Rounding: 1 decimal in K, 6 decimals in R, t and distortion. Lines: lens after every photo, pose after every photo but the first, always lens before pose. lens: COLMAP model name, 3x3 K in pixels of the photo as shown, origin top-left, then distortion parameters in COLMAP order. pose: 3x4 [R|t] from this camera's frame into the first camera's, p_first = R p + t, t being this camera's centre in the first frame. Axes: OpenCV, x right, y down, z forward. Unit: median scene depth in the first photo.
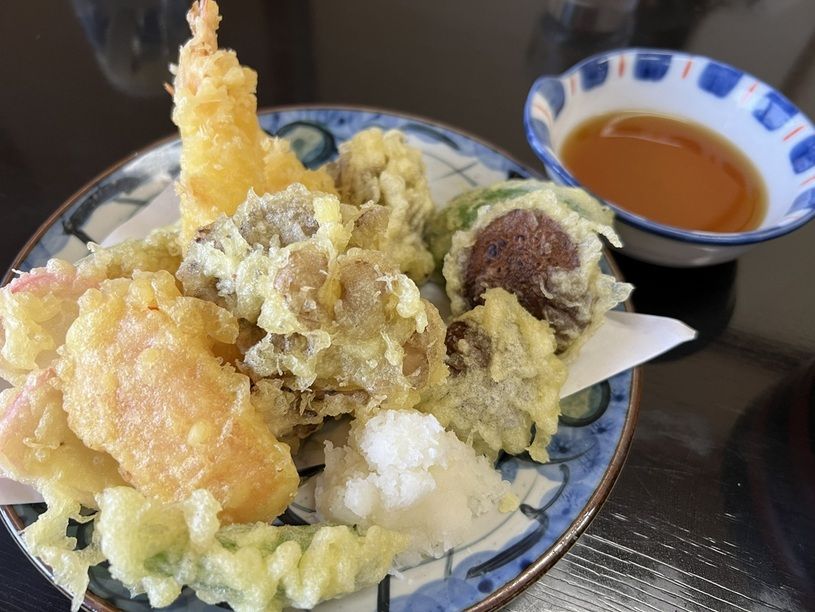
lens RADIAL K [[659.8, 0, 403.7], [0, 659.8, 304.5], [0, 0, 1]] dist [0.012345, -0.010151]
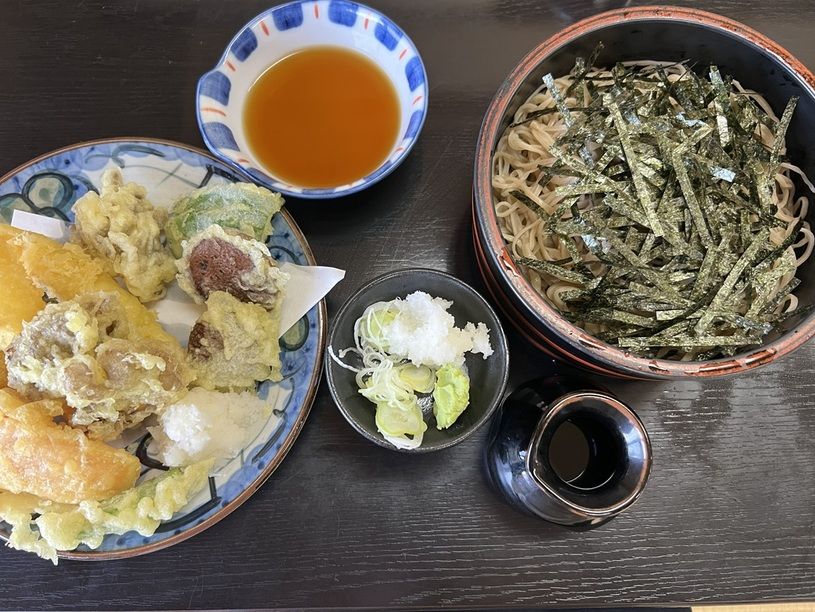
lens RADIAL K [[659.8, 0, 409.1], [0, 659.8, 303.6], [0, 0, 1]] dist [0.012345, -0.010151]
pose [[0.933862, -0.356418, 0.029455, 0.553255], [0.310573, 0.849060, 0.427366, -0.560345], [-0.177330, -0.389953, 0.903599, -0.518534]]
